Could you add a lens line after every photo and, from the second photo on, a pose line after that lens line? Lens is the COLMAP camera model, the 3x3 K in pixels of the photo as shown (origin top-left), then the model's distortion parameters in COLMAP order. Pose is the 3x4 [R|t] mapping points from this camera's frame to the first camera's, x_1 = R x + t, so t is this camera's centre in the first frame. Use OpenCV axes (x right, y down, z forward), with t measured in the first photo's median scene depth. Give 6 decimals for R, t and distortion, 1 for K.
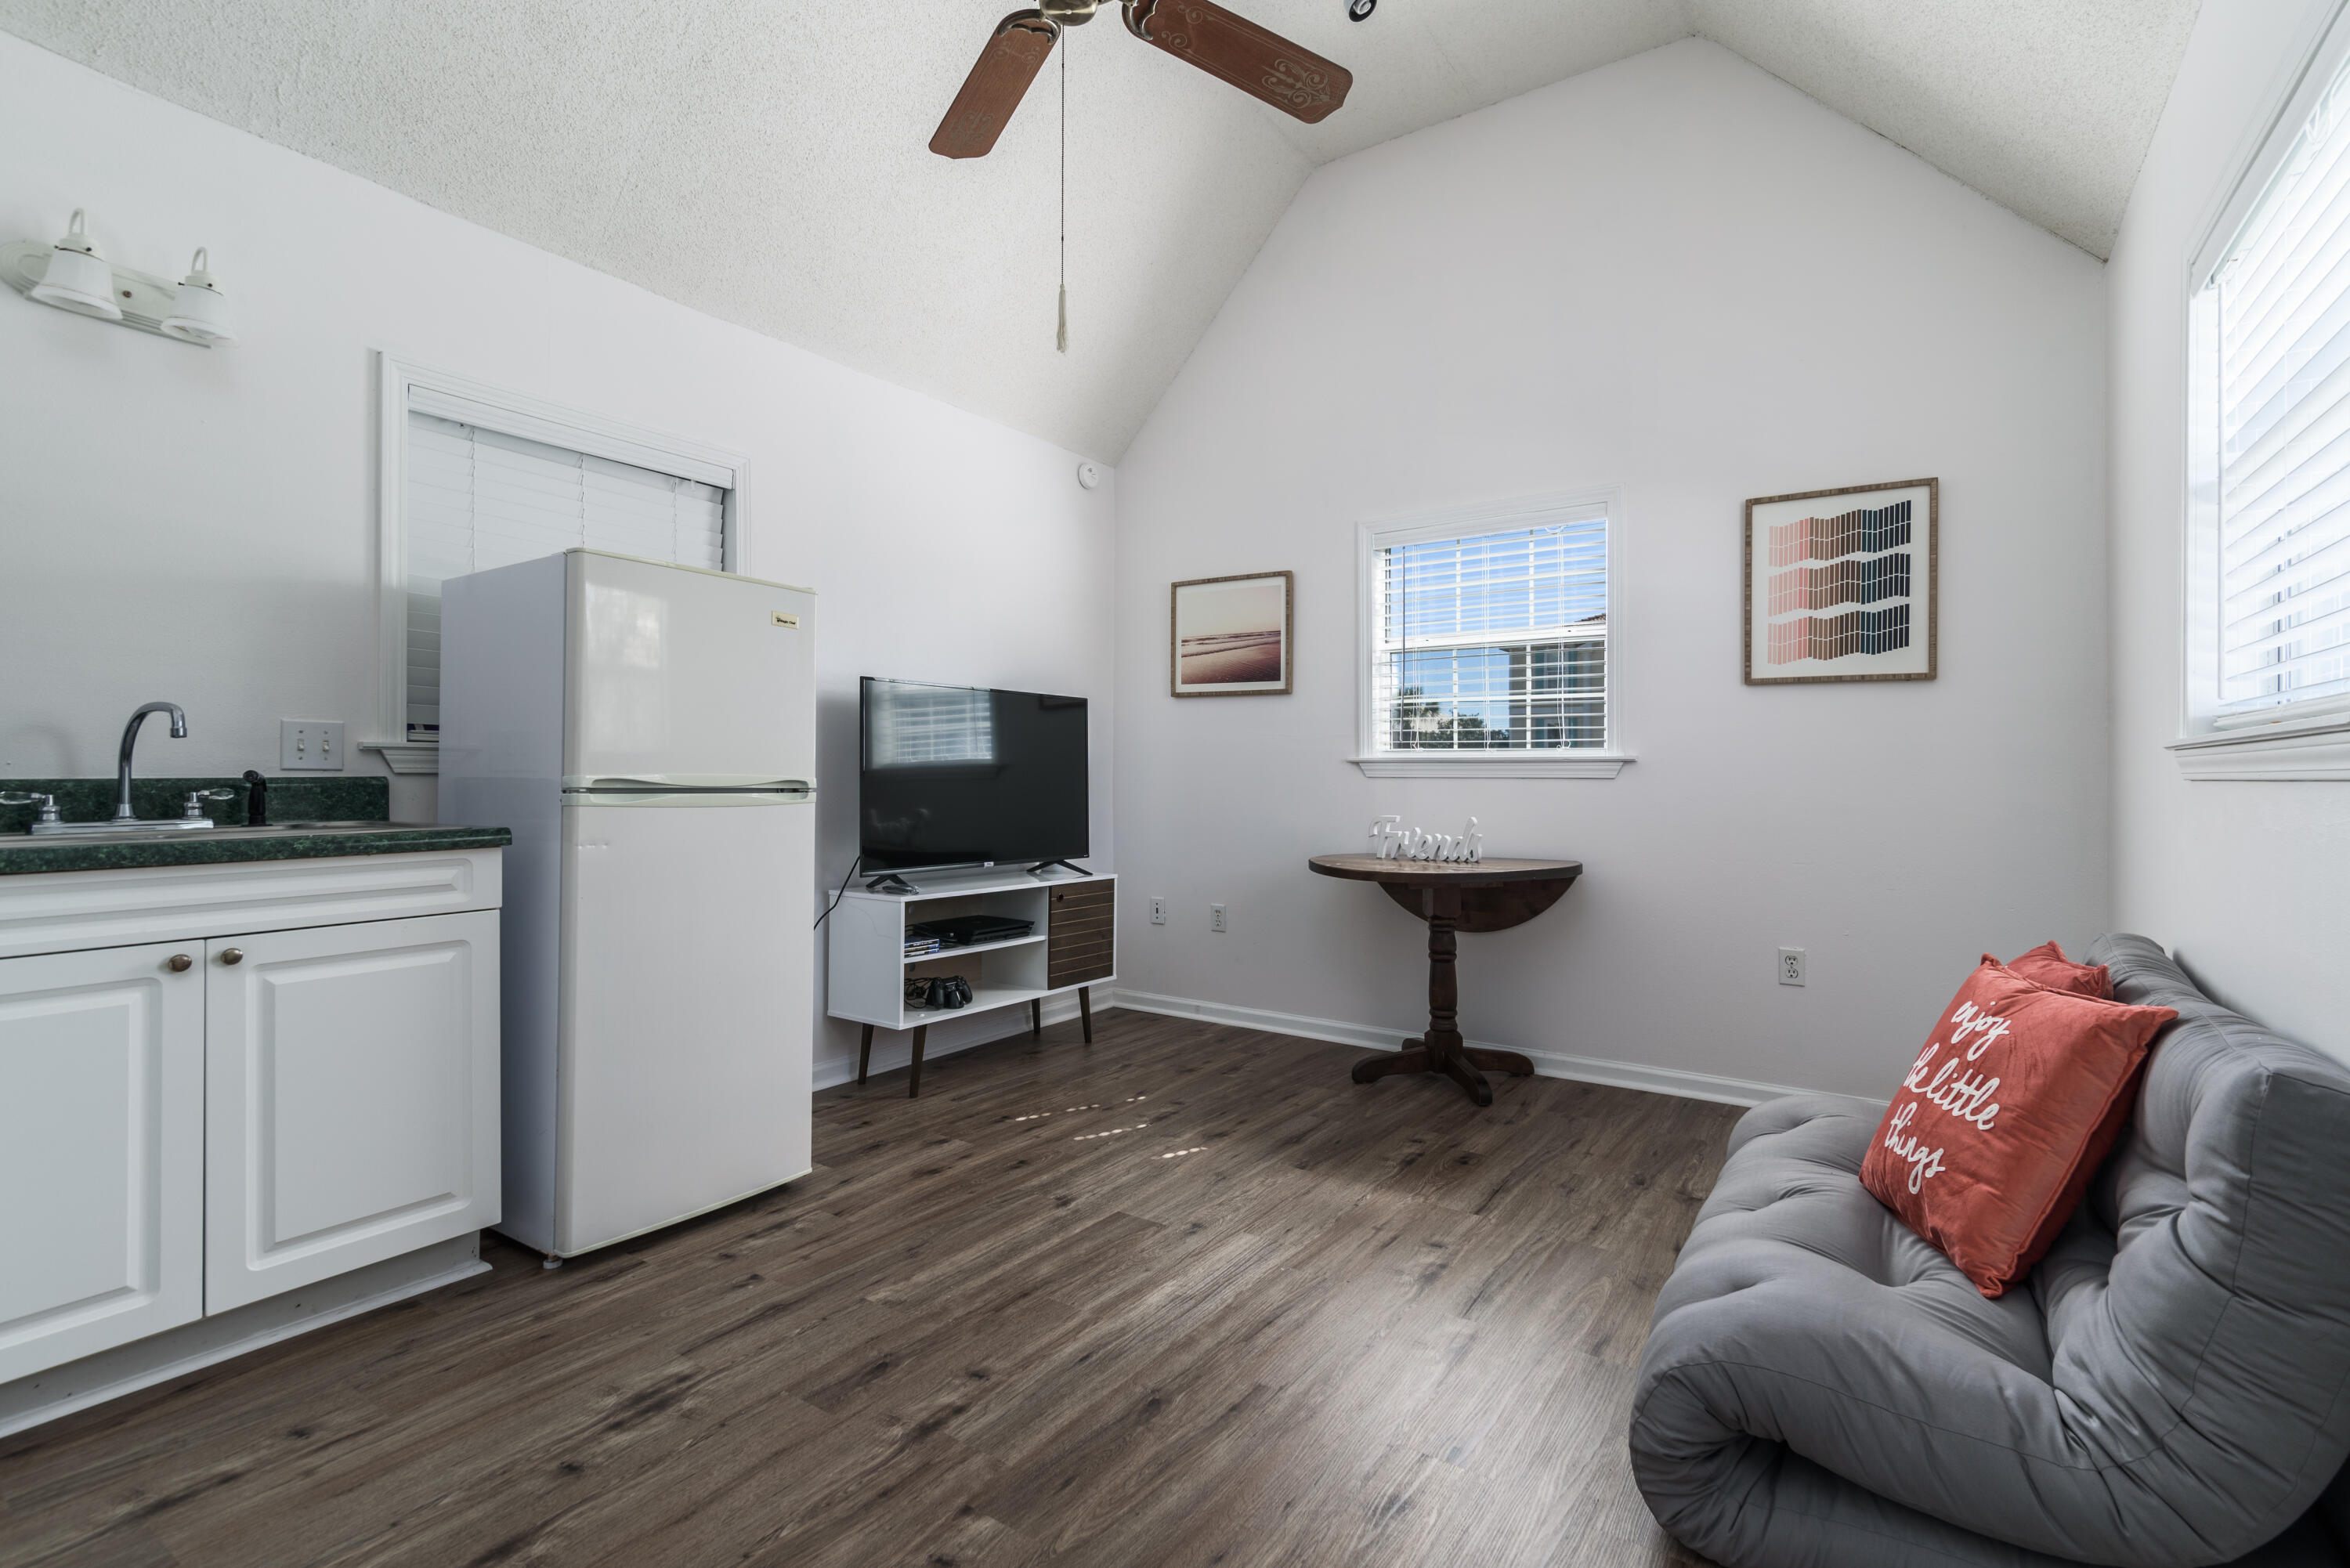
lens RADIAL K [[1068.2, 0, 1188.5], [0, 1068.2, 787.7], [0, 0, 1]] dist [0.015114, 0.000023]
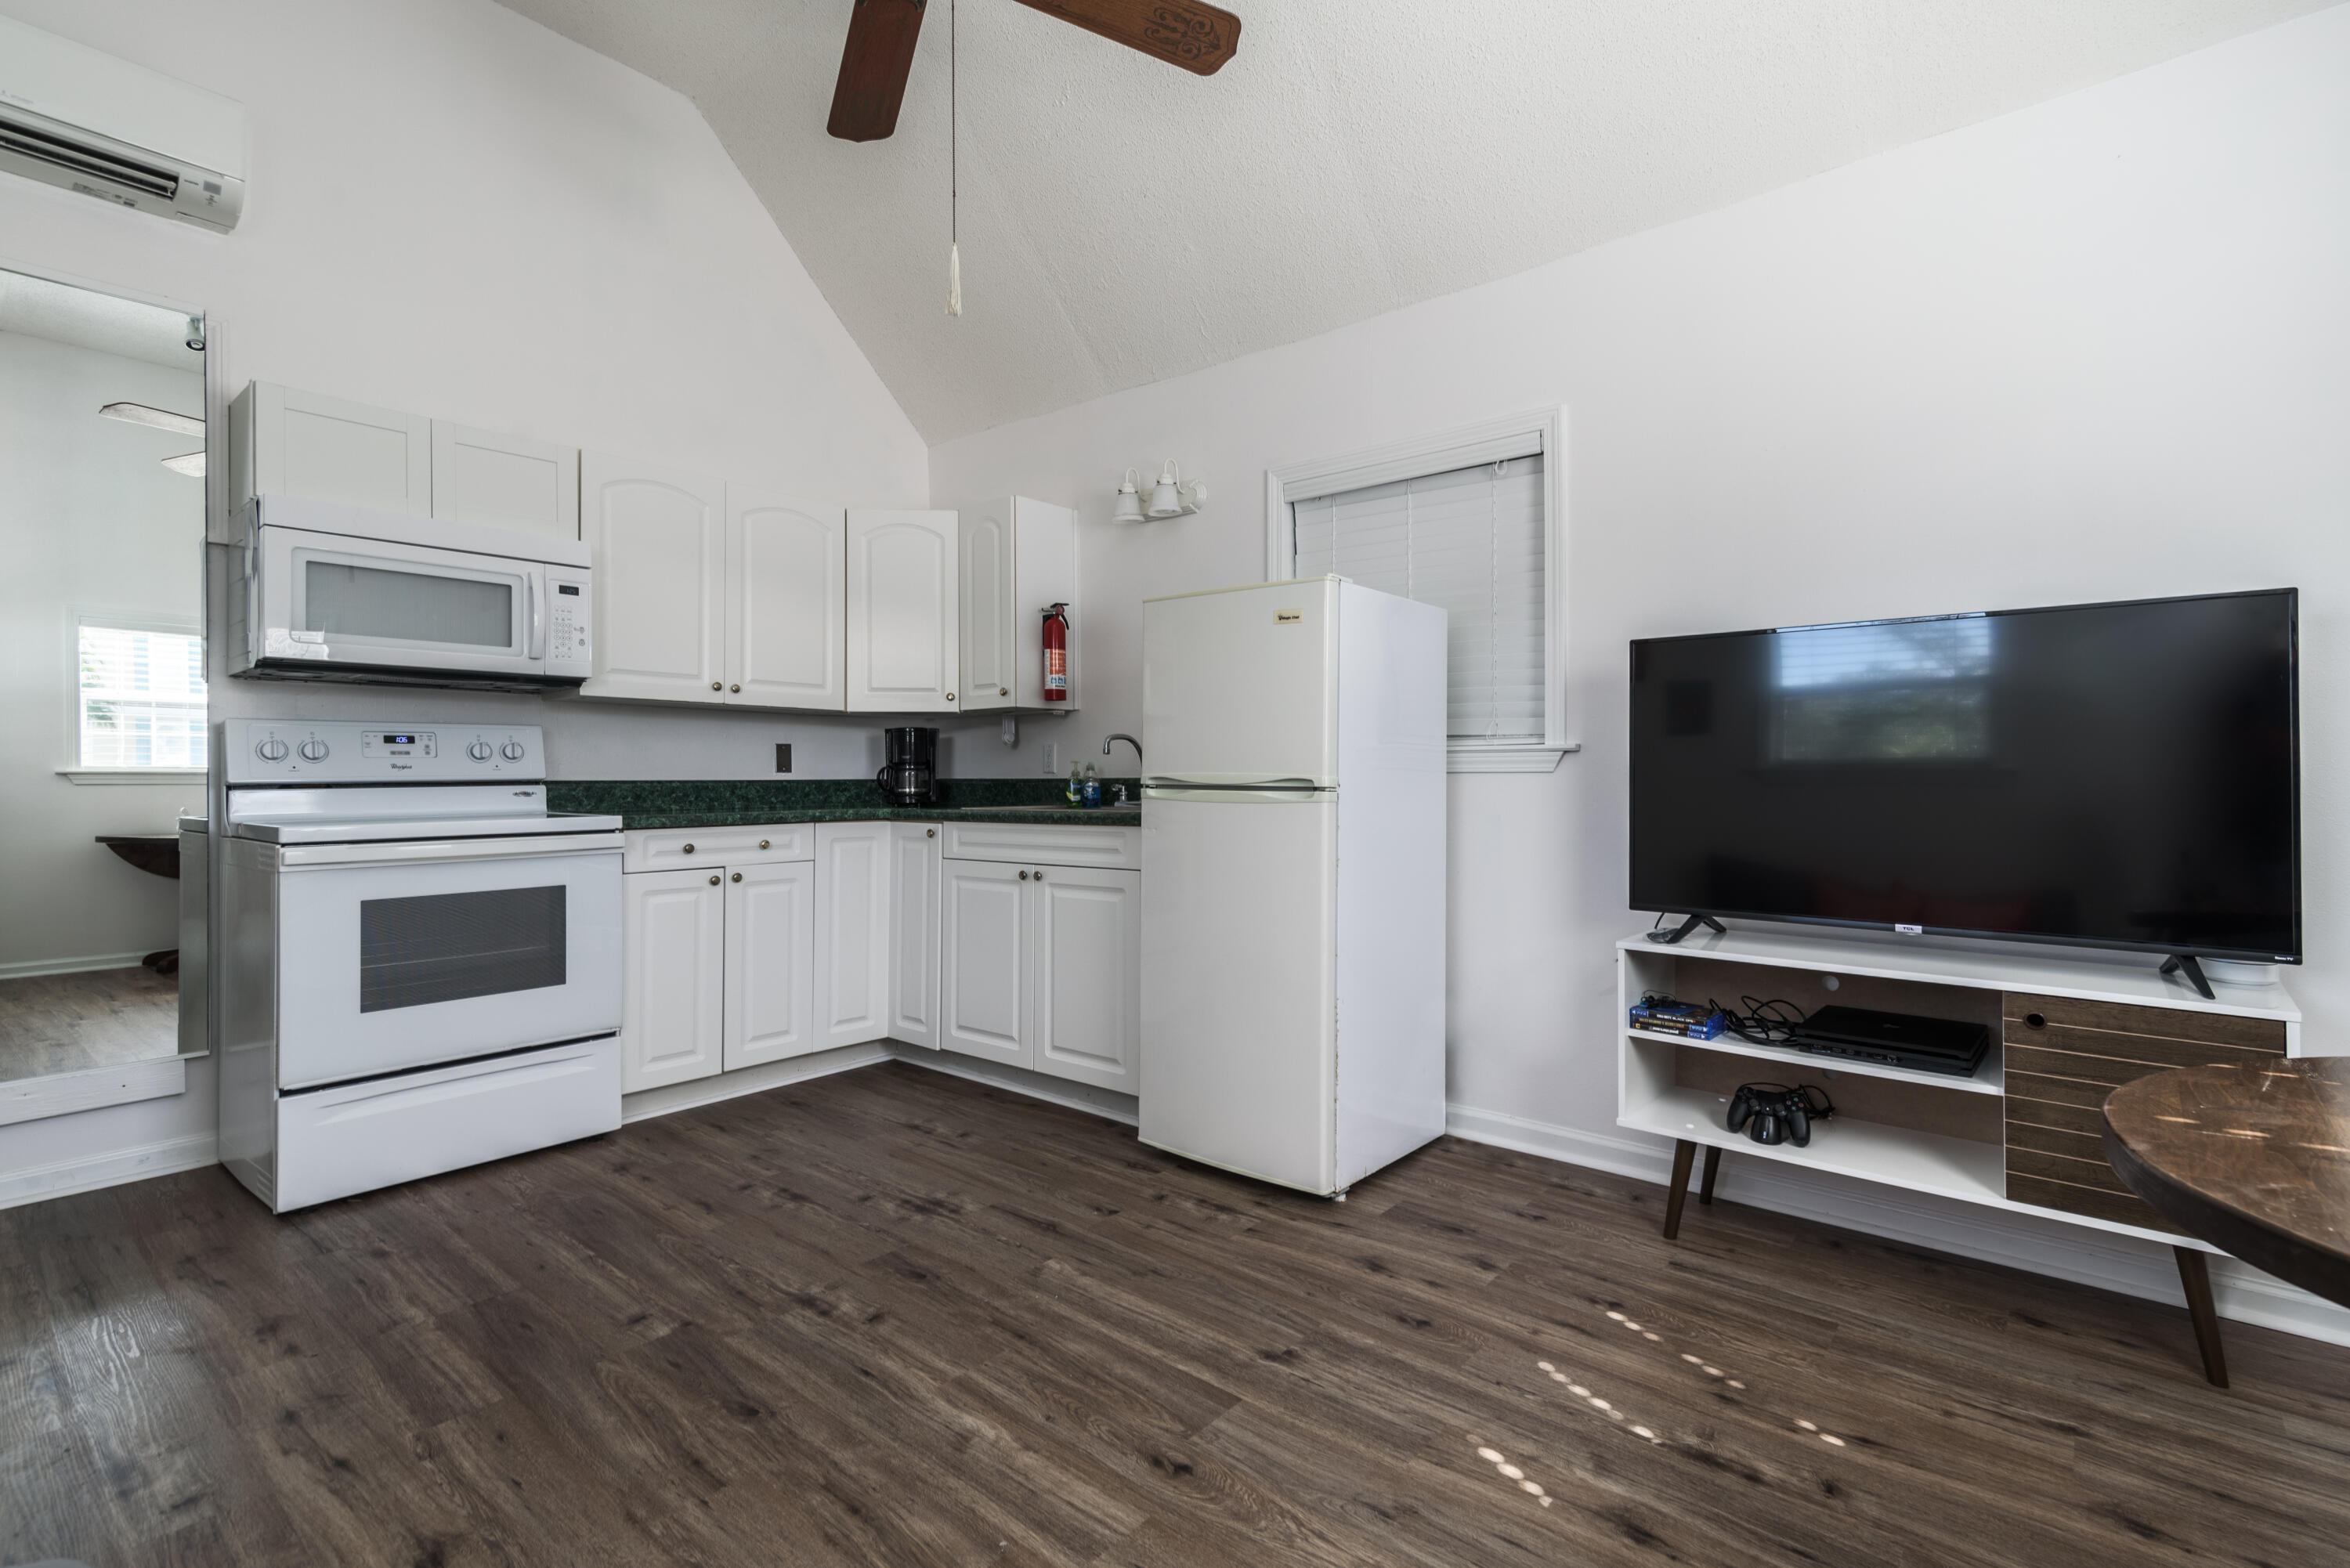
lens RADIAL K [[1068.2, 0, 1188.5], [0, 1068.2, 787.7], [0, 0, 1]] dist [0.015114, 0.000023]
pose [[-0.089280, 0.007098, -0.995981, 0.663800], [-0.009541, 0.999923, 0.007981, -0.005198], [0.995961, 0.010216, -0.089205, 1.084731]]
